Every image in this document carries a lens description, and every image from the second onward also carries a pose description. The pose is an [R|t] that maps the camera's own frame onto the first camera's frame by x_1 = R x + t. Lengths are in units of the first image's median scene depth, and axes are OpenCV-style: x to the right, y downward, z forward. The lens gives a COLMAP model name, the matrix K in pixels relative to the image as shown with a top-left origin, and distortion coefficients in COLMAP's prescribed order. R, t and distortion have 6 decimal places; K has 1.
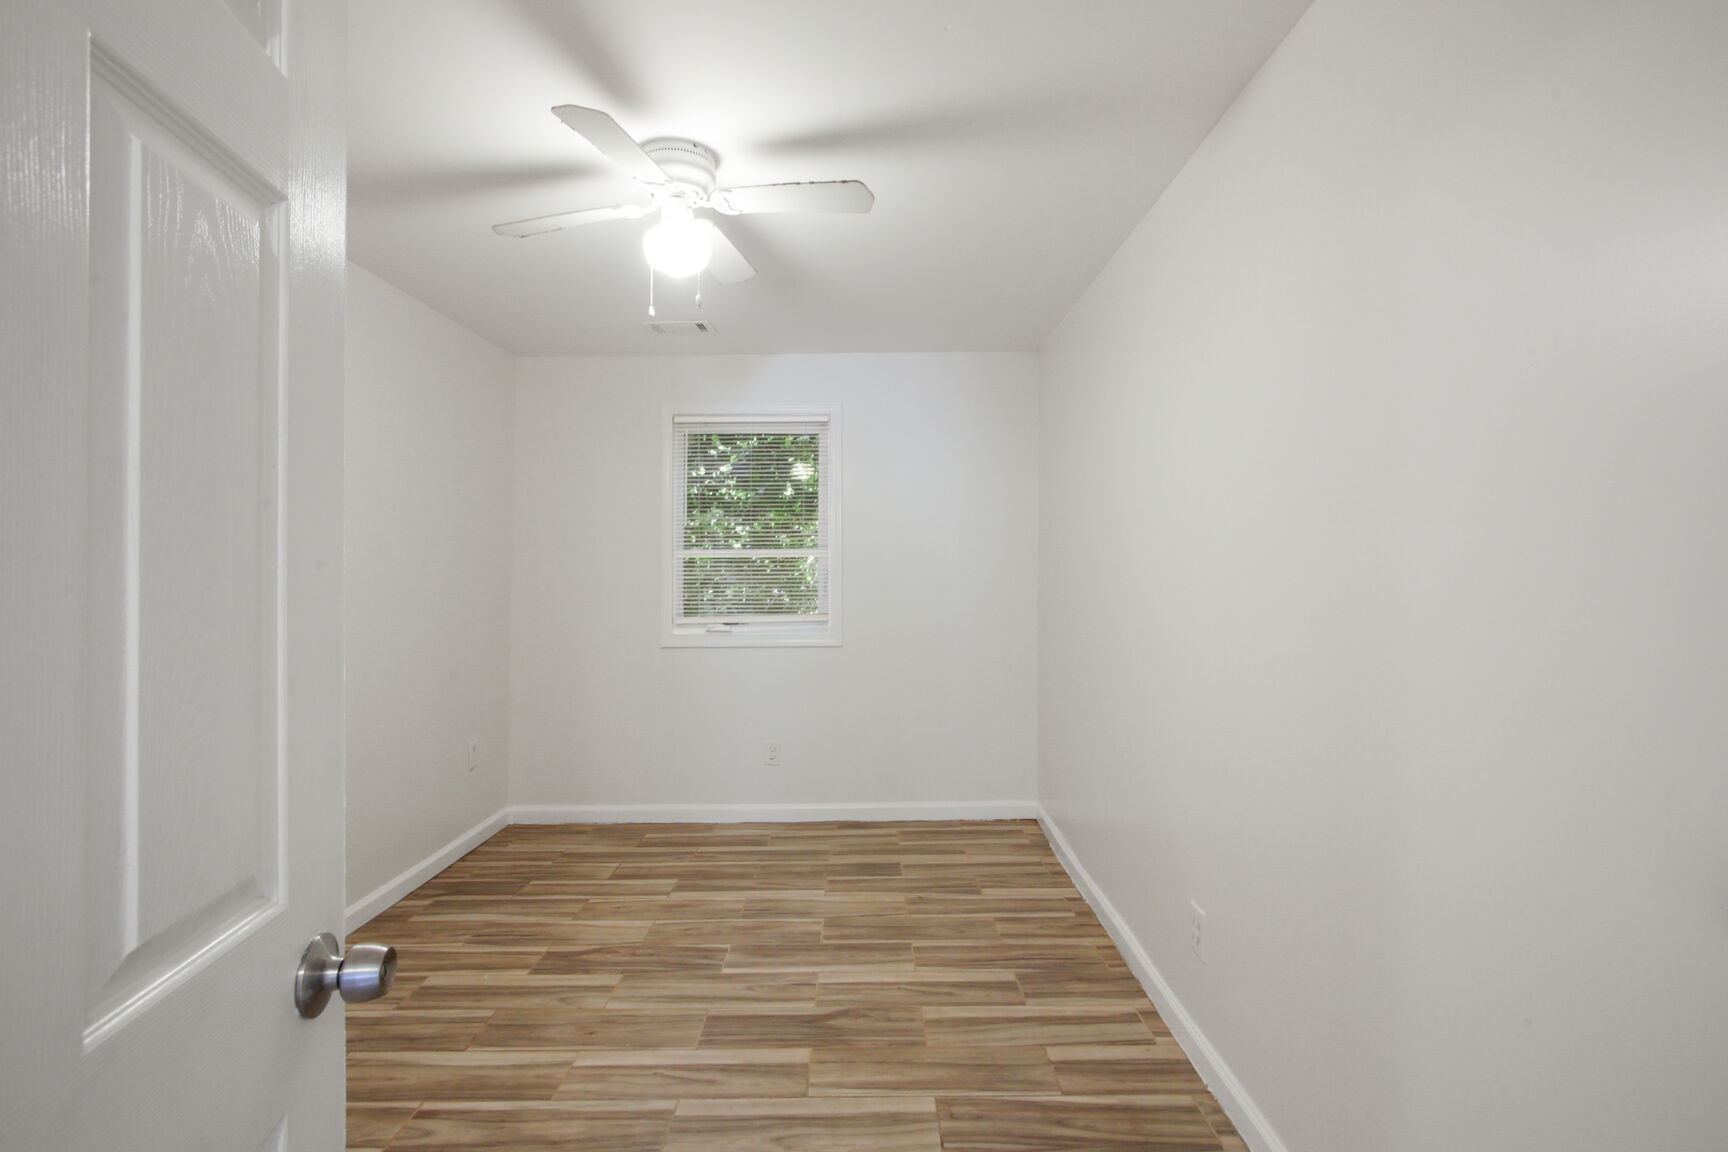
lens RADIAL K [[847.6, 0, 874.4], [0, 847.6, 573.2], [0, 0, 1]] dist [-0.006478, 0.006990]
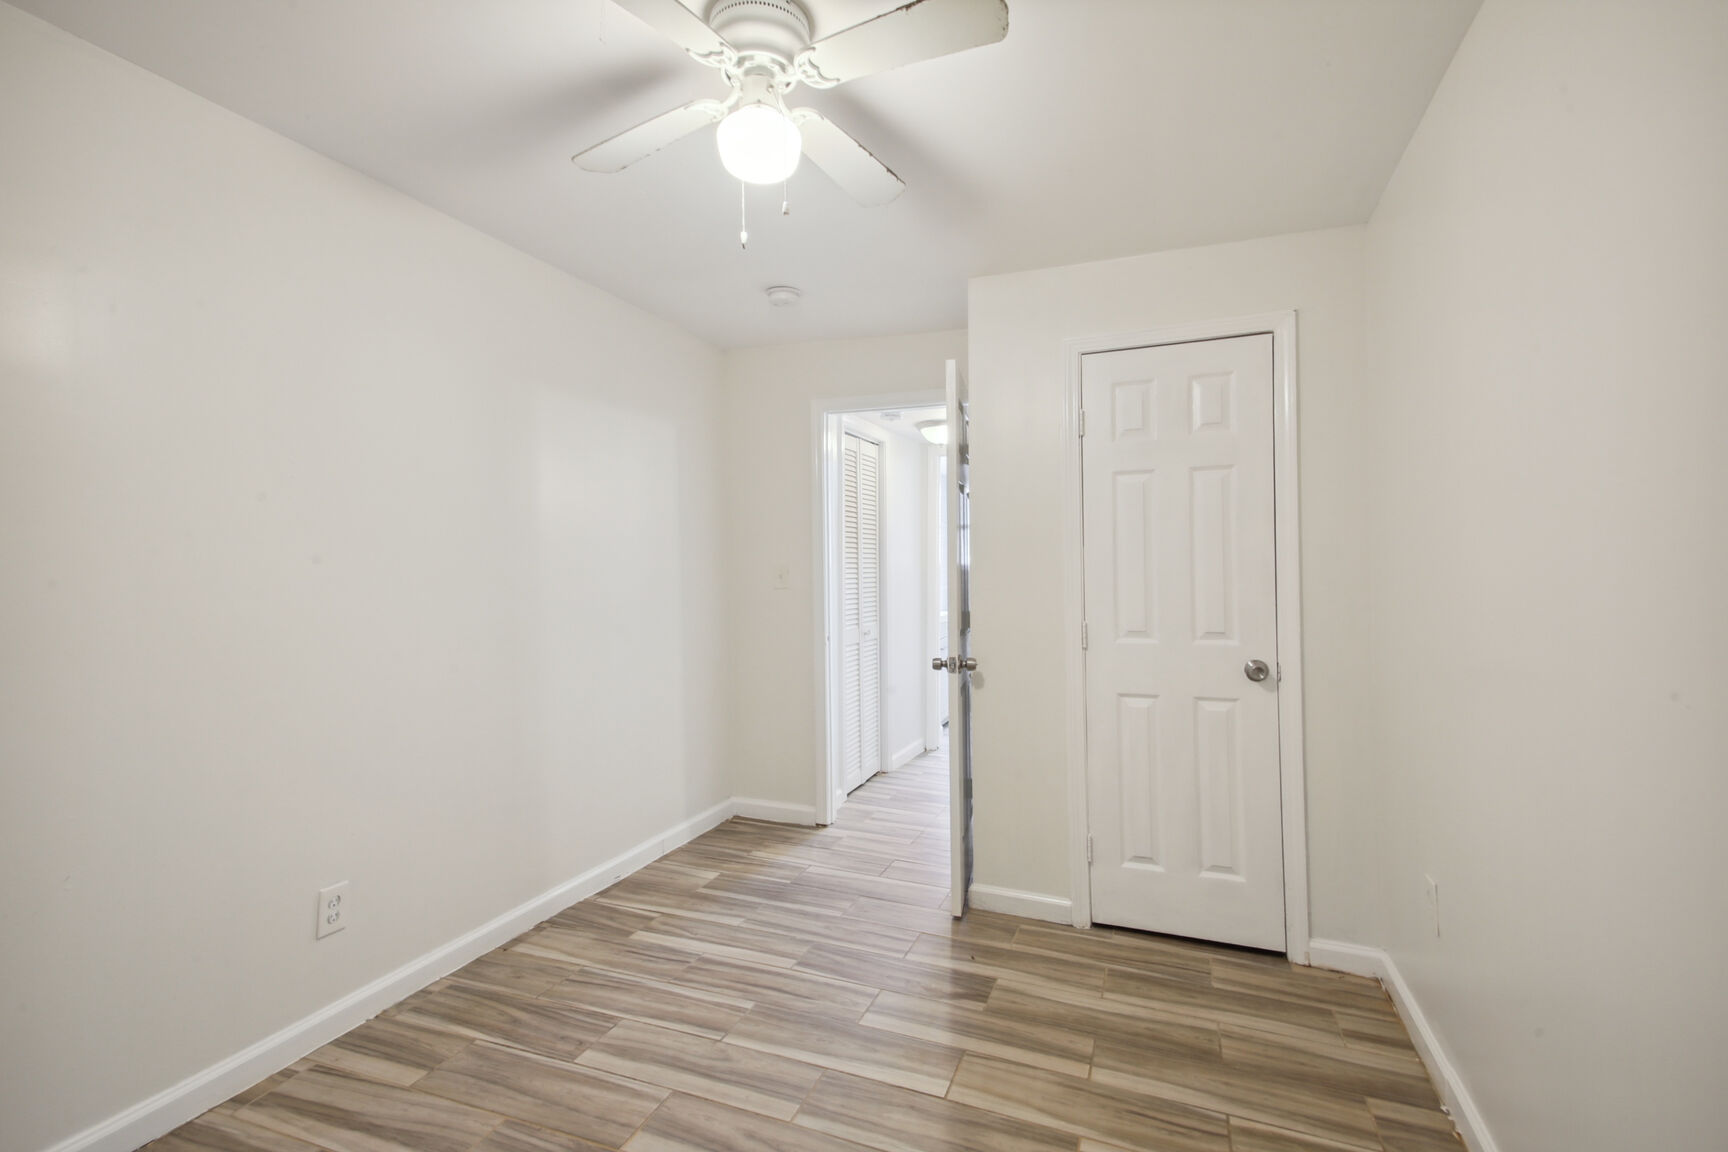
lens RADIAL K [[847.6, 0, 867.8], [0, 847.6, 569.1], [0, 0, 1]] dist [-0.006478, 0.006990]
pose [[-0.935445, 0.013539, 0.353213, -0.389474], [0.014011, 0.999901, -0.001221, 0.007377], [-0.353195, 0.003806, -0.935542, 1.105157]]
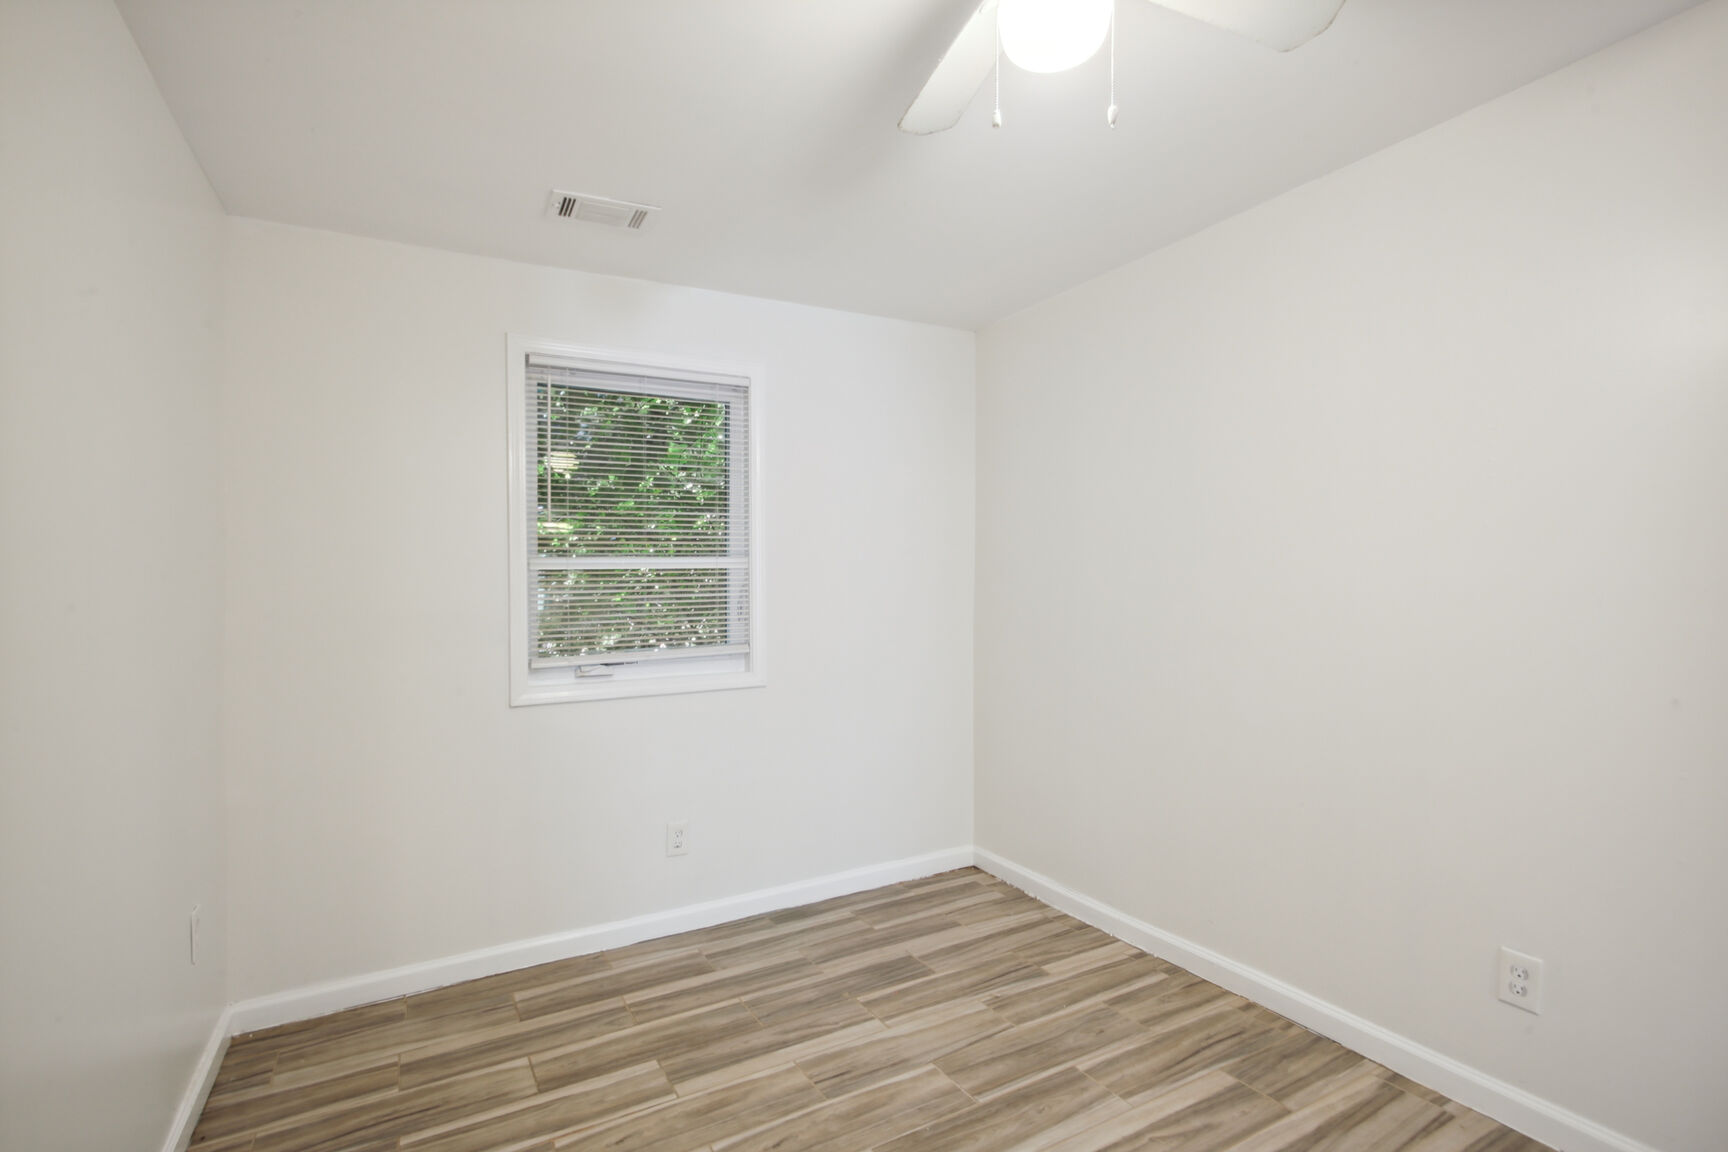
lens RADIAL K [[847.6, 0, 888.2], [0, 847.6, 604.5], [0, 0, 1]] dist [-0.006478, 0.006990]
pose [[0.867682, -0.021563, 0.496652, -0.400320], [0.013504, 0.999713, 0.019812, -0.000071], [-0.496936, -0.010484, 0.867724, 0.354847]]
